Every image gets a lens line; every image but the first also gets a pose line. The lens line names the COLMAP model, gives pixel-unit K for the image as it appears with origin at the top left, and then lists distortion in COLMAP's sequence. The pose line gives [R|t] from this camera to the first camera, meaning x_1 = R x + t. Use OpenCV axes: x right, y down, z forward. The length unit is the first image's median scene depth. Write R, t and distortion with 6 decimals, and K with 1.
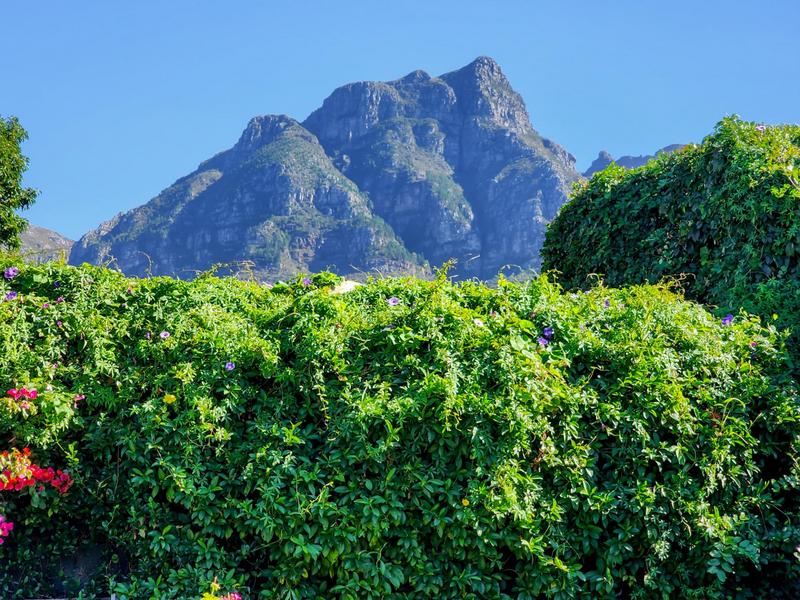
lens RADIAL K [[1541.7, 0, 400.0], [0, 1541.7, 300.0], [0, 0, 1]] dist [-0.012133, 0.126103]
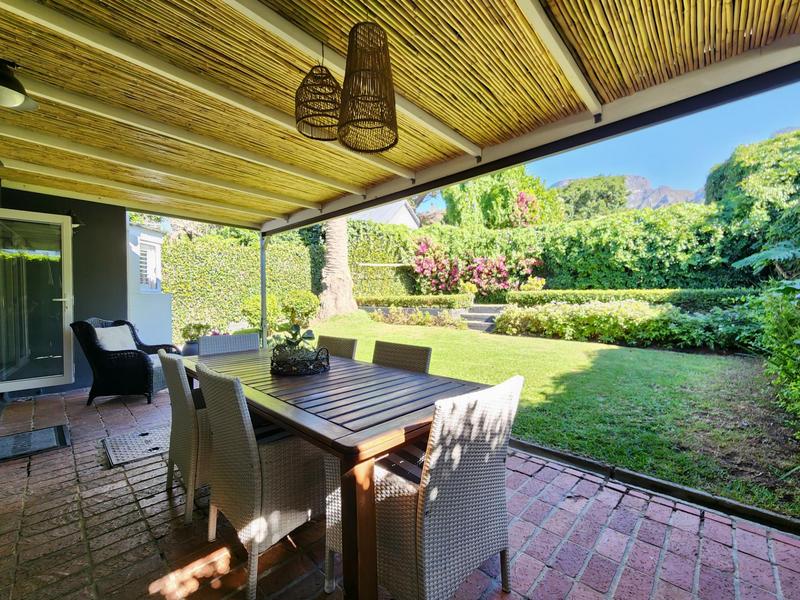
lens RADIAL K [[337.7, 0, 400.0], [0, 337.7, 300.0], [0, 0, 1]] dist [-0.002806, -0.000095]
pose [[0.584790, -0.007564, -0.811150, 0.517372], [0.169741, 0.978961, 0.113244, 0.018789], [0.793227, -0.203909, 0.573770, -0.214204]]
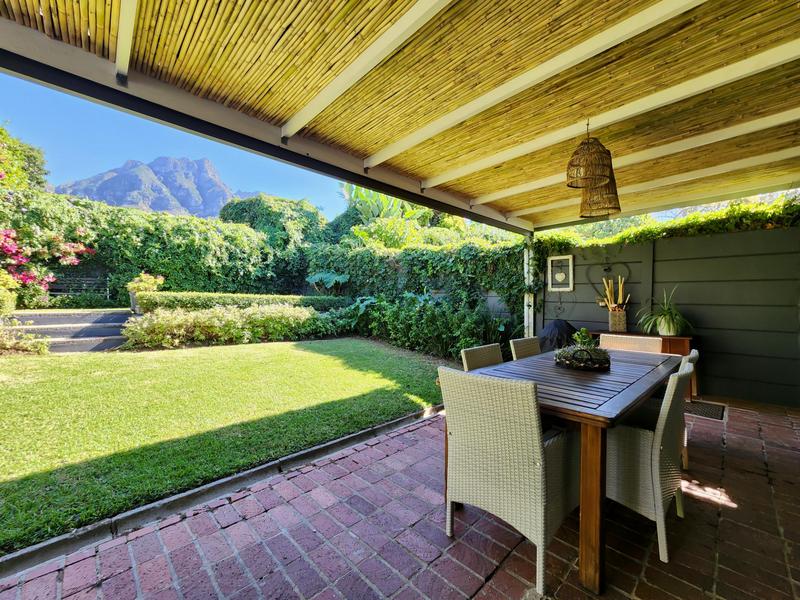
lens RADIAL K [[330.7, 0, 400.0], [0, 330.7, 300.0], [0, 0, 1]] dist [0.000295, 0.000267]
pose [[0.831205, 0.003061, 0.555957, -0.014694], [-0.113131, 0.979994, 0.163746, -0.001005], [-0.544334, -0.199003, 0.814922, -0.277459]]
